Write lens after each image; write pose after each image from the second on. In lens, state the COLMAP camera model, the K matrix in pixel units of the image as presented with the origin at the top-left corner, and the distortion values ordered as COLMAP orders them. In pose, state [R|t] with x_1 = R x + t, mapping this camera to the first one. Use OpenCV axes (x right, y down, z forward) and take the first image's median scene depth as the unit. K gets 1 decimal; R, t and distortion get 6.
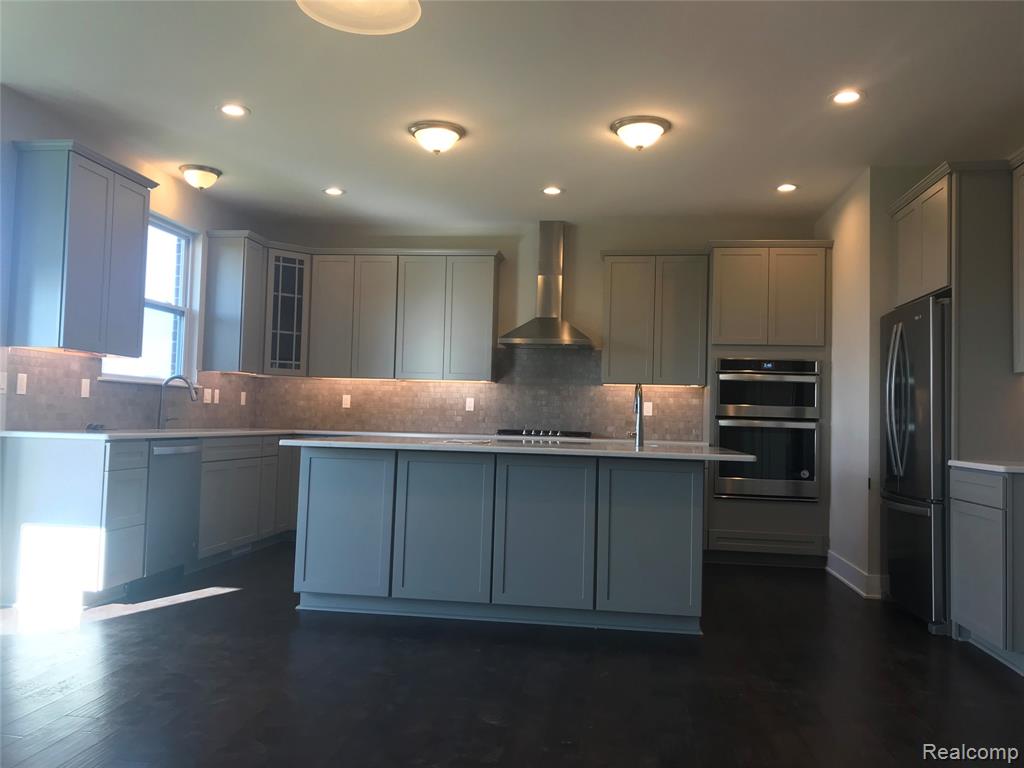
lens RADIAL K [[846.5, 0, 512.0], [0, 846.5, 384.0], [0, 0, 1]] dist [0.052002, -0.065500]
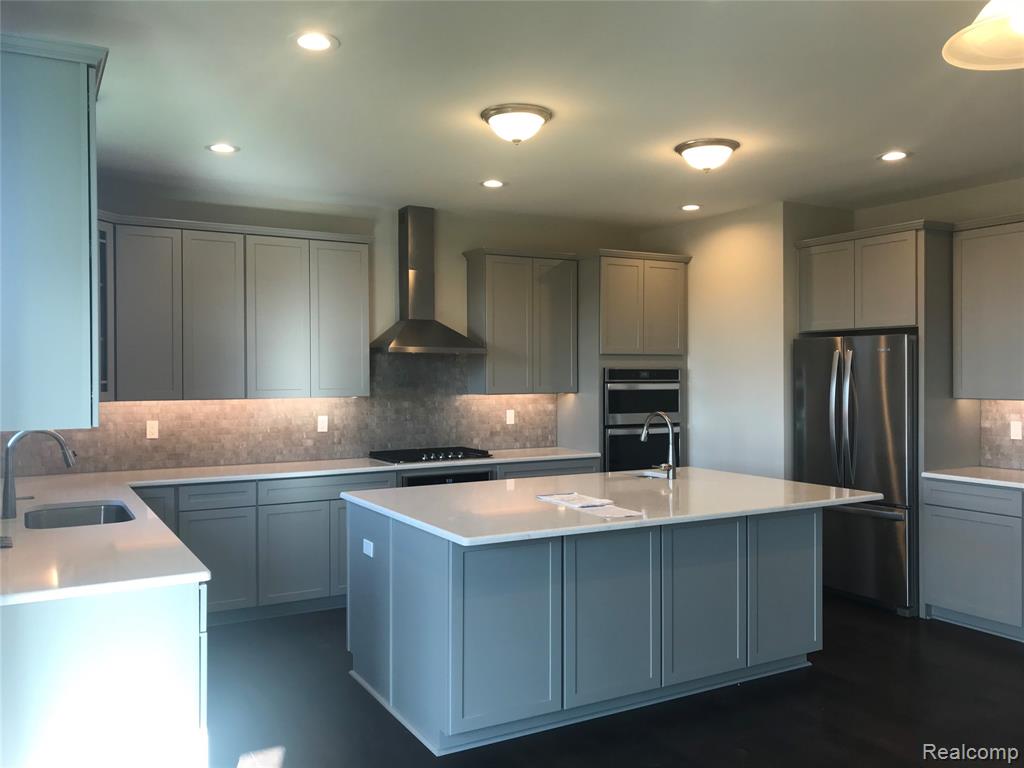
lens RADIAL K [[832.7, 0, 512.0], [0, 832.7, 384.0], [0, 0, 1]] dist [0.145480, -0.376424]
pose [[0.792627, -0.038143, 0.608512, -0.422612], [-0.001474, 0.997918, 0.064471, -0.070921], [-0.609705, -0.051999, 0.790921, 0.270839]]
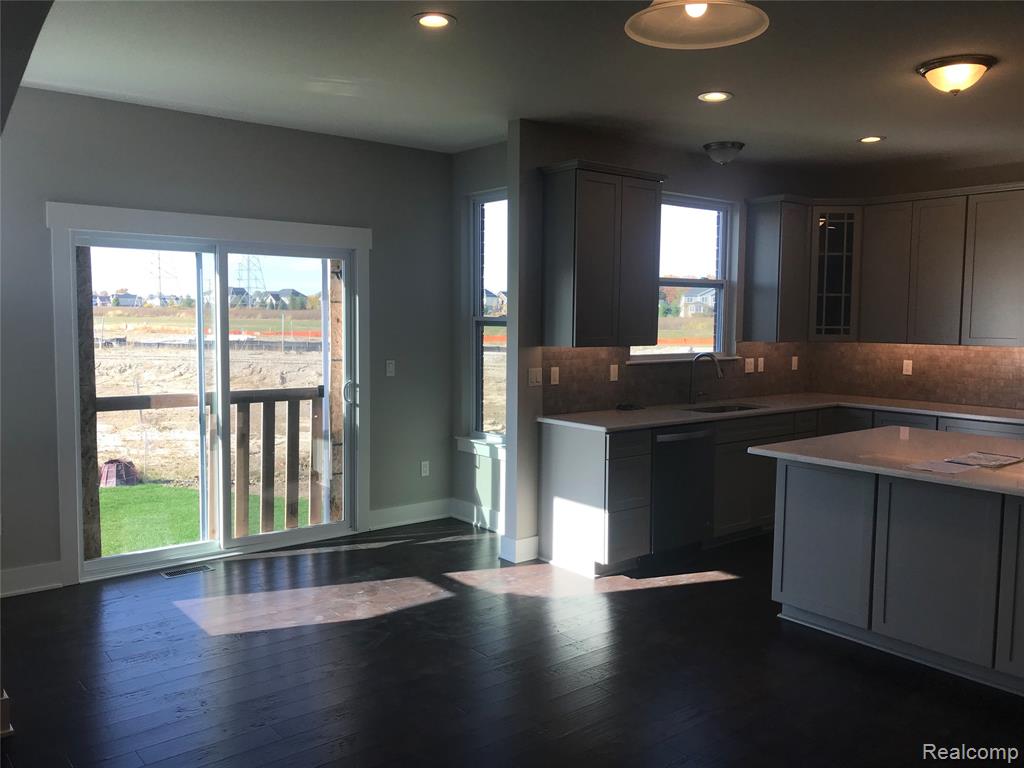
lens RADIAL K [[832.2, 0, 494.2], [0, 832.2, 382.9], [0, 0, 1]] dist [-0.020645, -0.005574]
pose [[0.713475, 0.033858, -0.699862, 0.111247], [0.043290, 0.994794, 0.092258, -0.067412], [0.699342, -0.096121, 0.708295, 0.092591]]
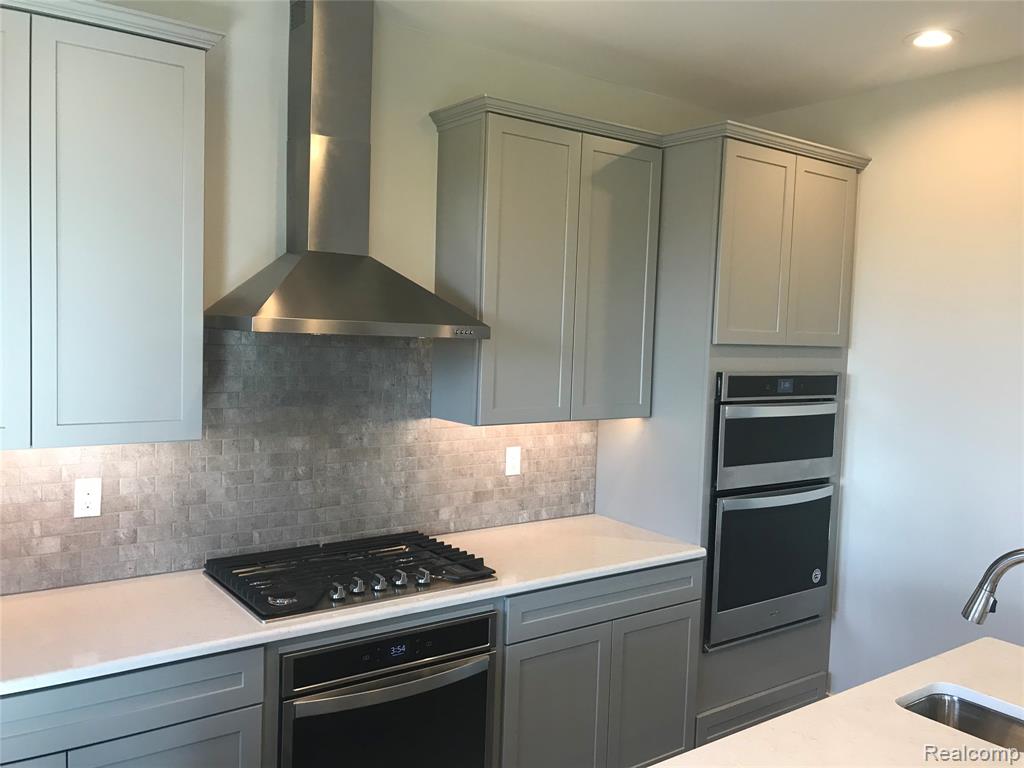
lens RADIAL K [[846.5, 0, 512.0], [0, 846.5, 384.0], [0, 0, 1]] dist [0.052002, -0.065500]
pose [[0.721941, -0.050832, 0.690085, -0.170102], [-0.046189, 0.991534, 0.121358, -0.073469], [-0.690412, -0.119487, 0.713480, 0.695841]]
